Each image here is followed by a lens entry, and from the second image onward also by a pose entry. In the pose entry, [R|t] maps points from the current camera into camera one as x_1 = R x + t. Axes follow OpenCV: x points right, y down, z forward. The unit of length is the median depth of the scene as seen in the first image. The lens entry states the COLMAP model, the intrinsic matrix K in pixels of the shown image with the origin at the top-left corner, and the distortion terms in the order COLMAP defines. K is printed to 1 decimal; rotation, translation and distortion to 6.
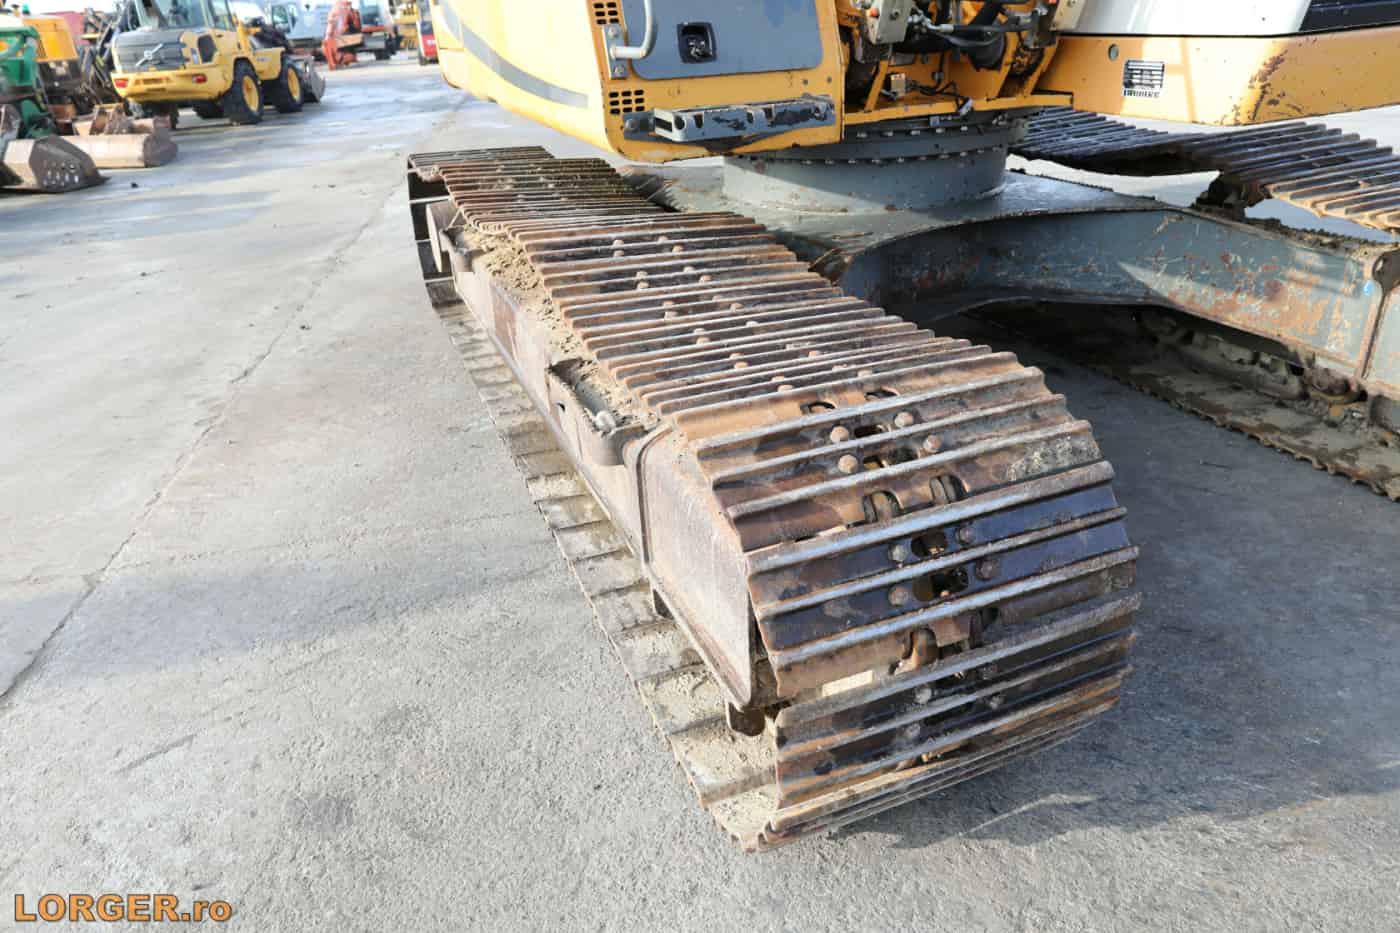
lens RADIAL K [[944.0, 0, 700.0], [0, 944.0, 466.5], [0, 0, 1]] dist [-0.068620, 0.070706]
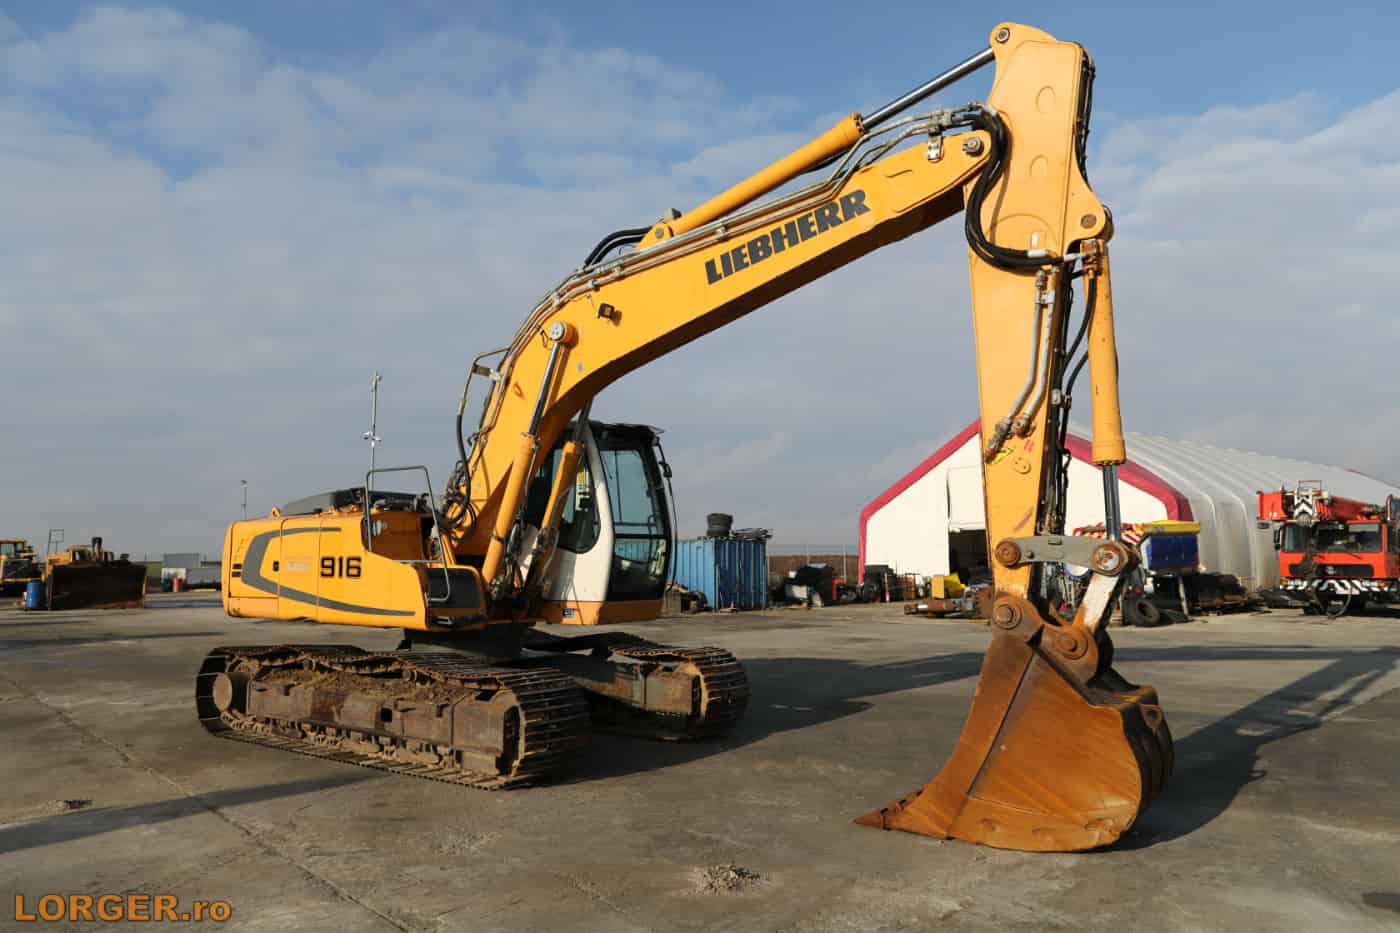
lens RADIAL K [[944.0, 0, 700.0], [0, 944.0, 466.5], [0, 0, 1]] dist [-0.068620, 0.070706]
pose [[0.833581, 0.113023, 0.540711, -0.895278], [0.206551, 0.844068, -0.494859, 0.803094], [-0.512327, 0.524190, 0.680254, -1.608300]]
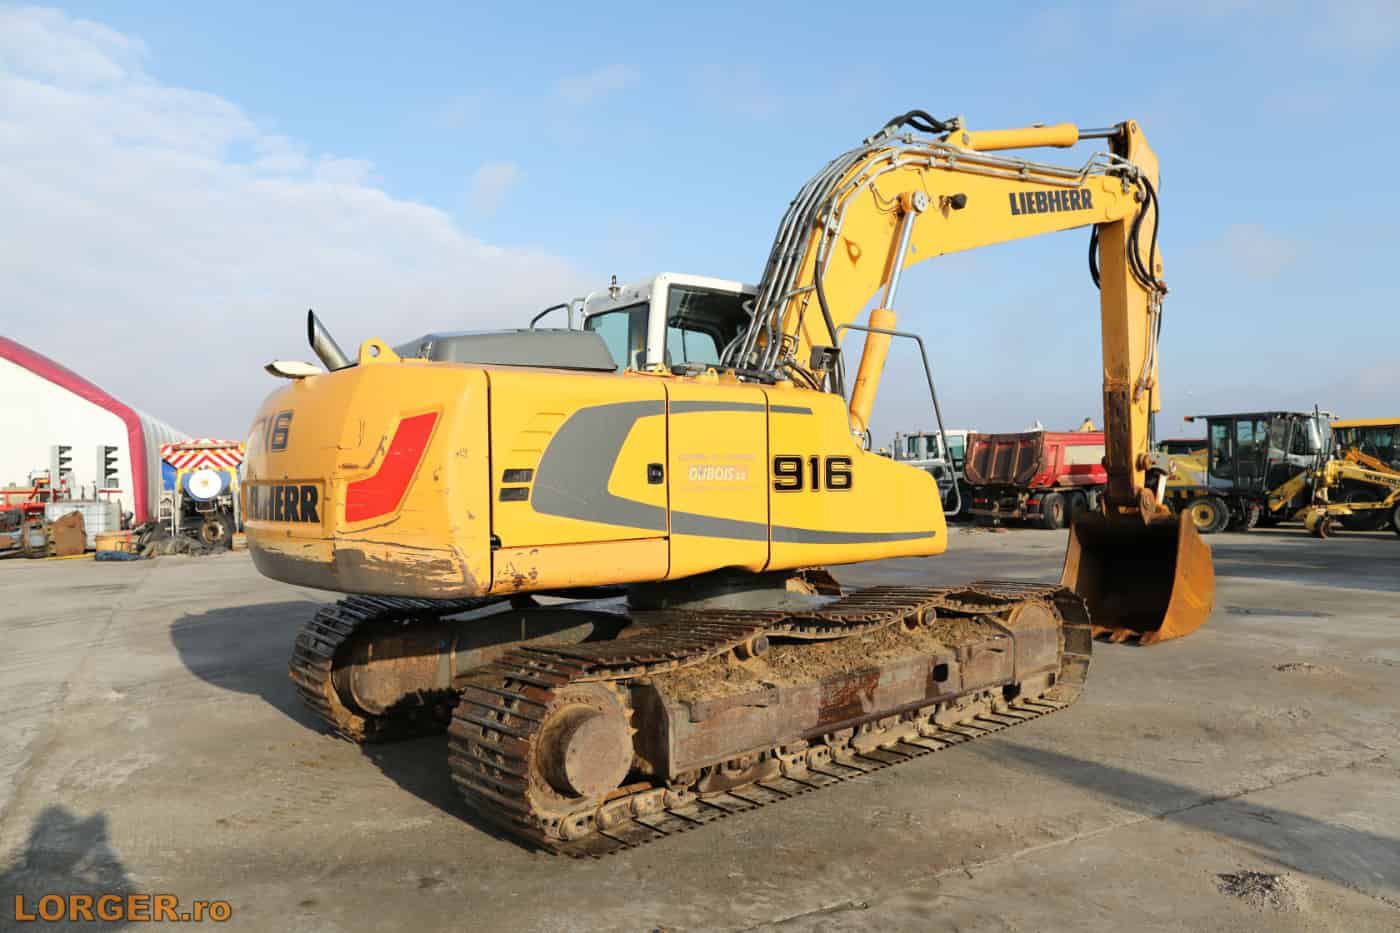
lens RADIAL K [[944.0, 0, 700.0], [0, 944.0, 466.5], [0, 0, 1]] dist [-0.068620, 0.070706]
pose [[-0.296427, 0.075461, 0.952070, -1.839068], [0.457299, 0.886383, 0.072126, -0.807179], [-0.838456, 0.456761, -0.297257, 1.740677]]
